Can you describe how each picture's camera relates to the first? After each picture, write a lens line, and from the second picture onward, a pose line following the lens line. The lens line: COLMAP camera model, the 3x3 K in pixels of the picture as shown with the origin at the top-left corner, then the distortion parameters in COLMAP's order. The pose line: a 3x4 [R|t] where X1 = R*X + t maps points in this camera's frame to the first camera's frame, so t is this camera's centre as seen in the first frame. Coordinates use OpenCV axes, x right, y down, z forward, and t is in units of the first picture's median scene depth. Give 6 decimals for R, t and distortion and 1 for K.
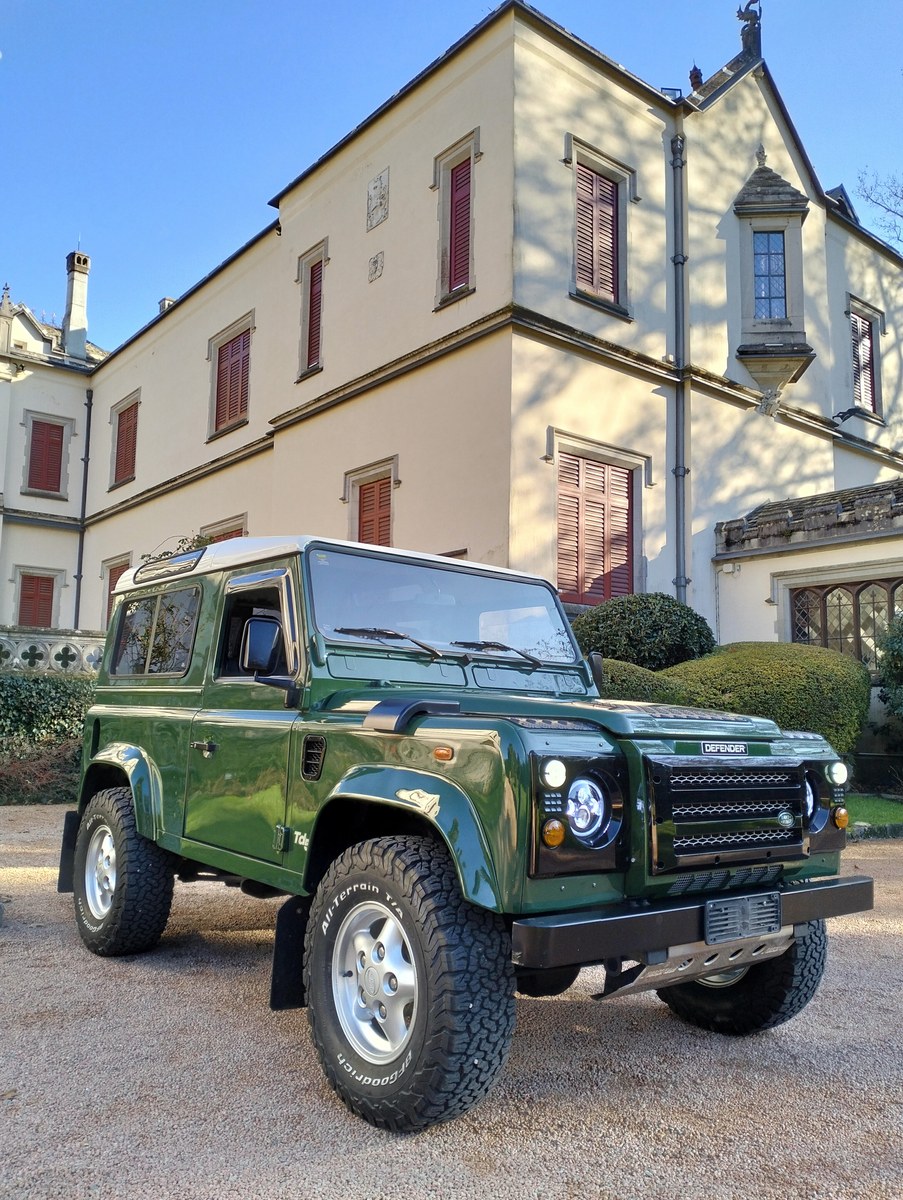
lens RADIAL K [[962.4, 0, 456.0], [0, 962.4, 619.6], [0, 0, 1]] dist [0.010960, -0.047532]
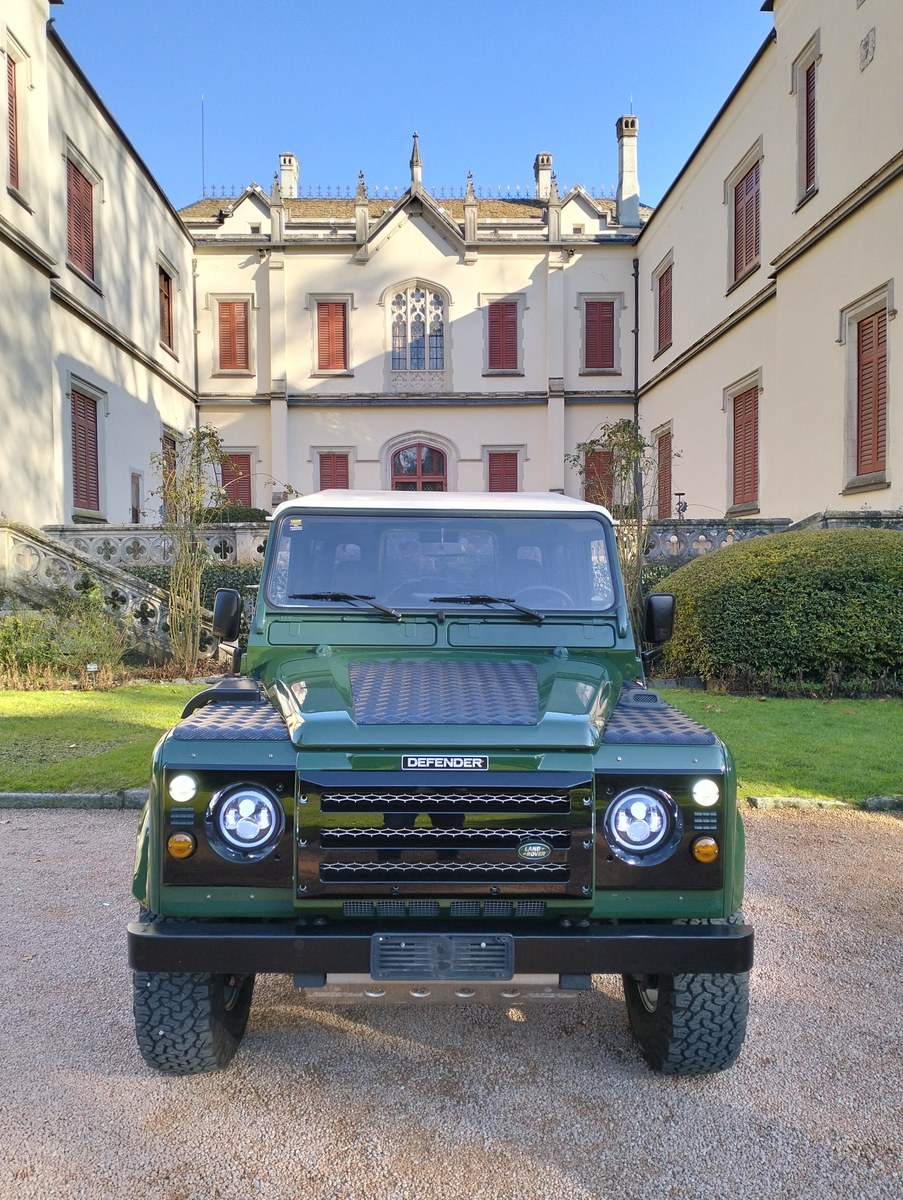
lens RADIAL K [[962.4, 0, 456.0], [0, 962.4, 619.6], [0, 0, 1]] dist [0.010960, -0.047532]
pose [[0.784447, 0.009013, -0.620130, 0.122030], [0.090485, 0.987532, 0.128815, -0.015246], [0.613559, -0.157161, 0.773851, 0.054023]]
